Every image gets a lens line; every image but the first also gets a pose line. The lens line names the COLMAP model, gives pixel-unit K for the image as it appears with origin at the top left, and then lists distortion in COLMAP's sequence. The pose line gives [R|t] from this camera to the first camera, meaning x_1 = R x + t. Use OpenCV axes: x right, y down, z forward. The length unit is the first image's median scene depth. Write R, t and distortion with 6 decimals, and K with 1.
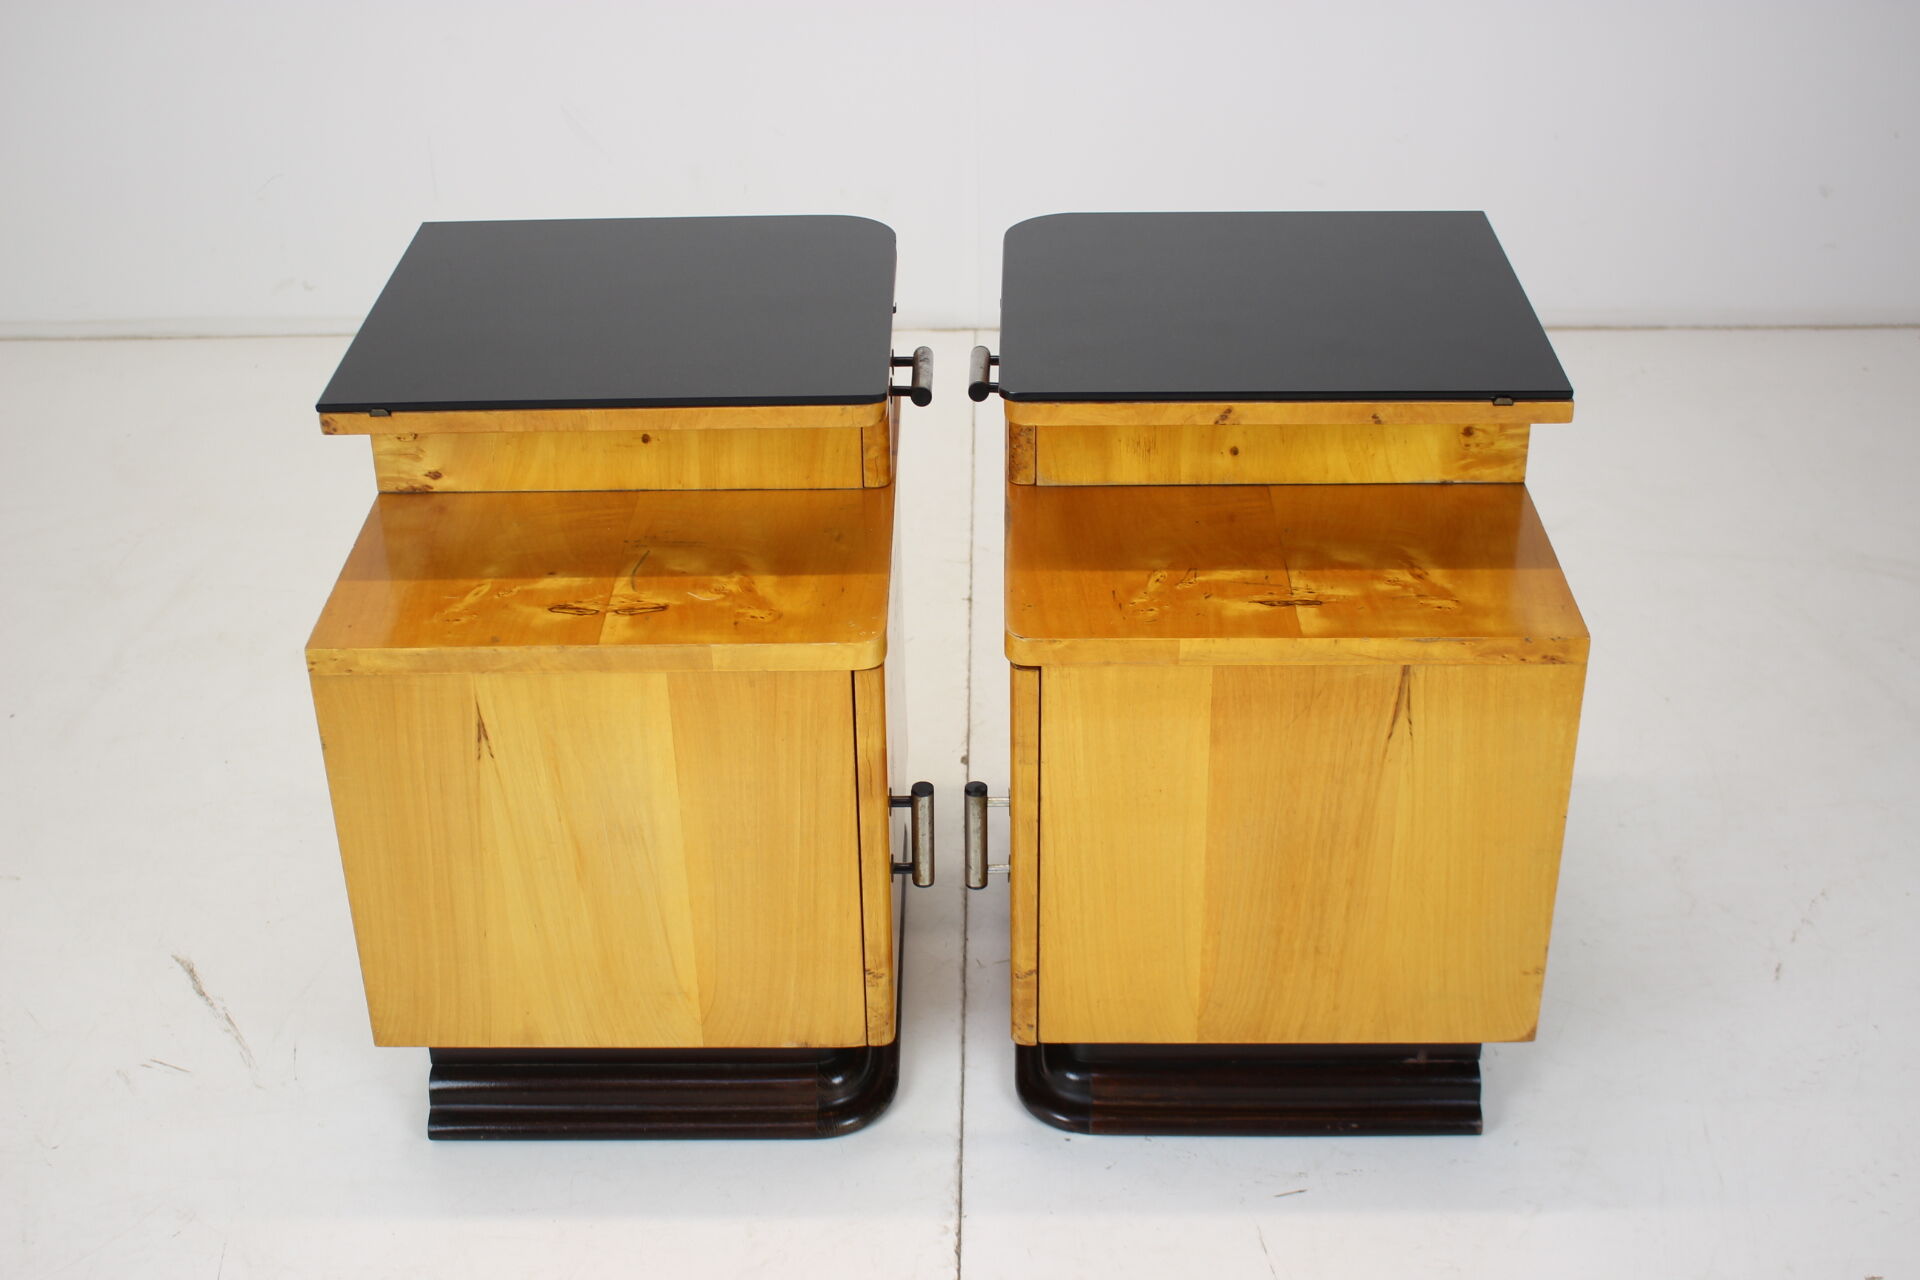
lens RADIAL K [[2424.5, 0, 960.0], [0, 2424.5, 640.0], [0, 0, 1]] dist [-0.005348, -0.003218]
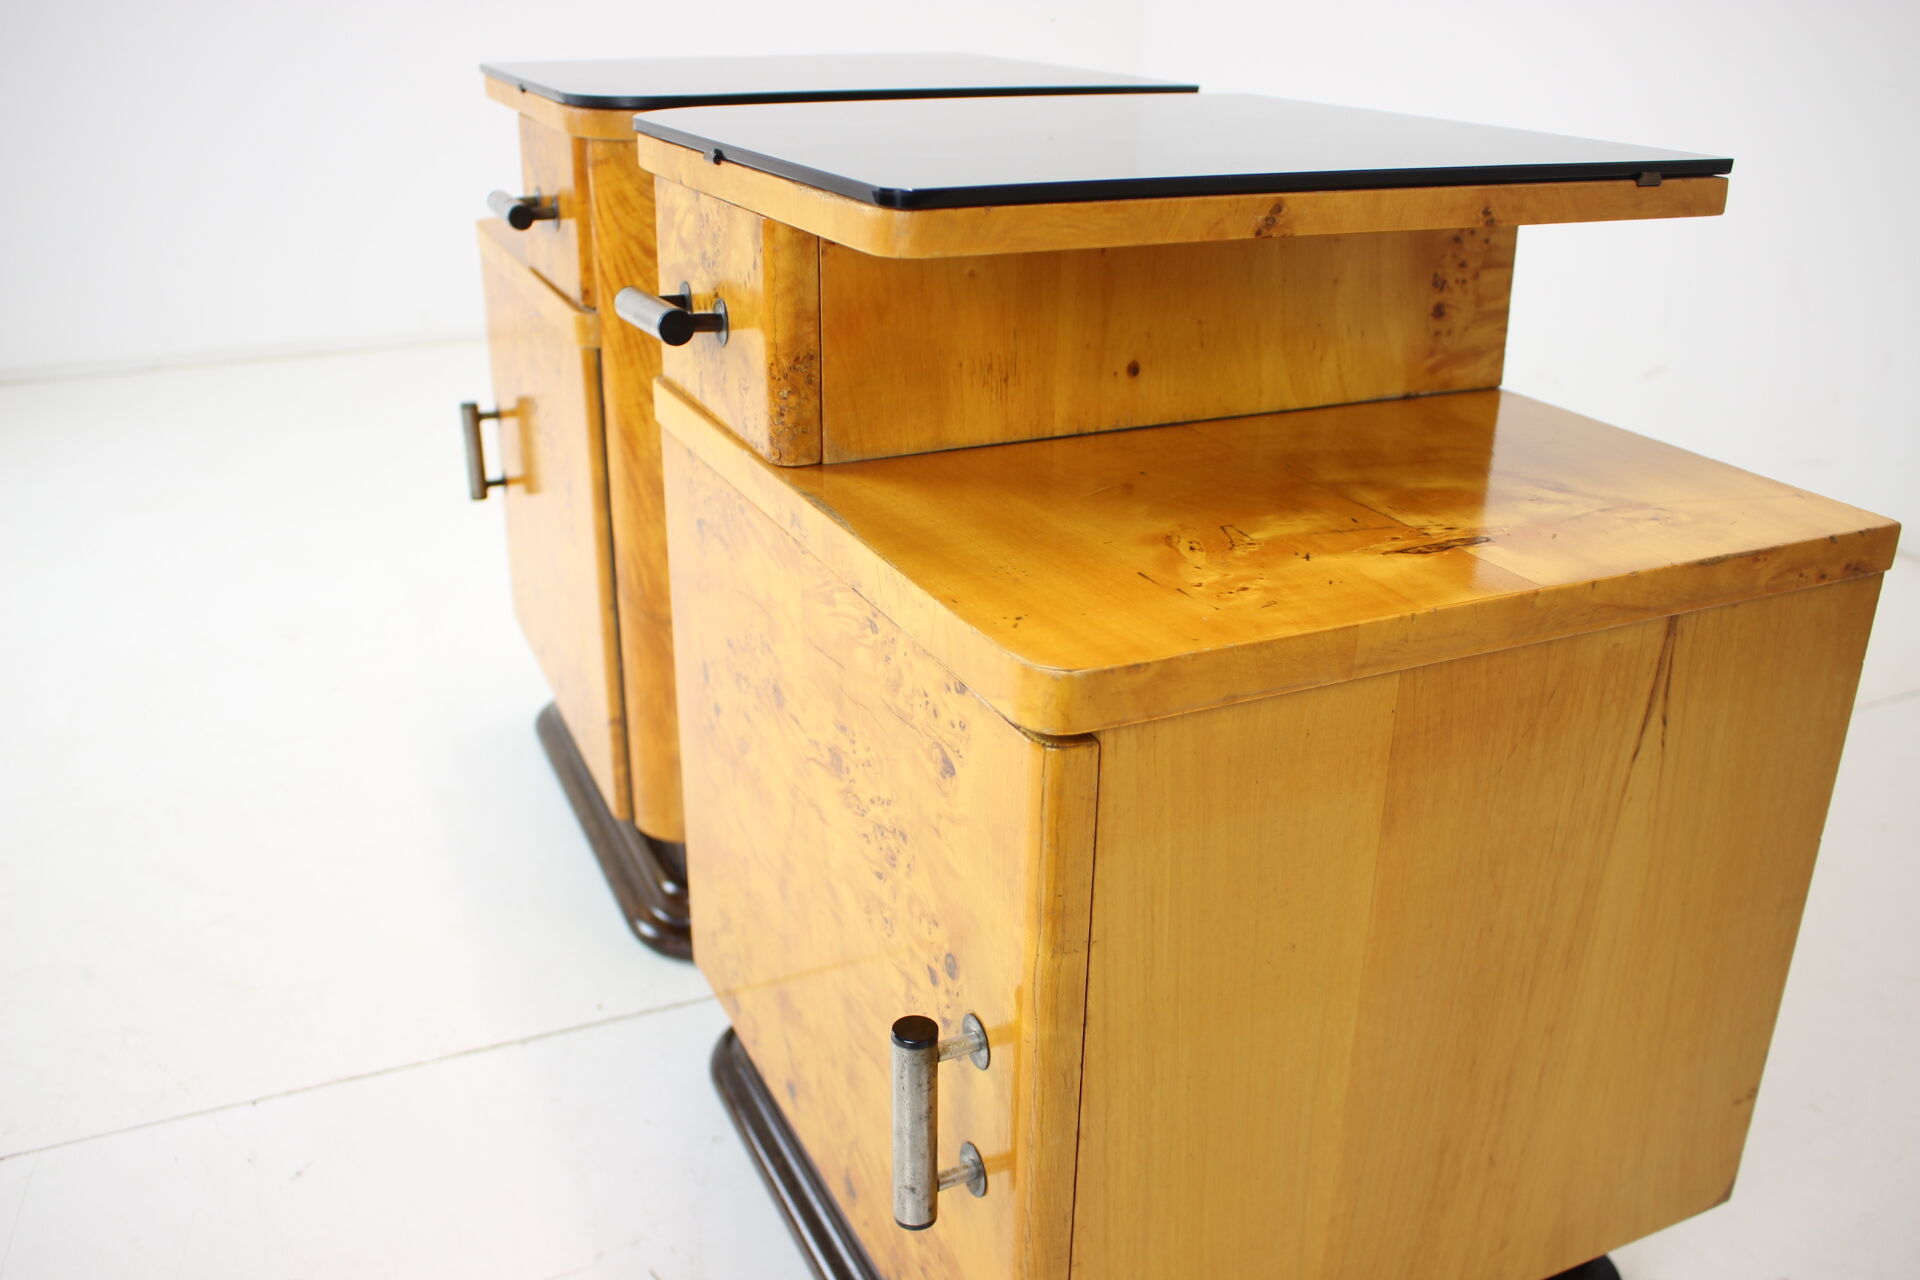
lens RADIAL K [[1682.9, 0, 960.0], [0, 1682.9, 640.0], [0, 0, 1]] dist [-0.169995, 0.177292]
pose [[0.898880, -0.143428, 0.414057, -0.115685], [0.193990, 0.977527, -0.082521, 0.014702], [-0.392915, 0.154499, 0.906503, 0.706626]]
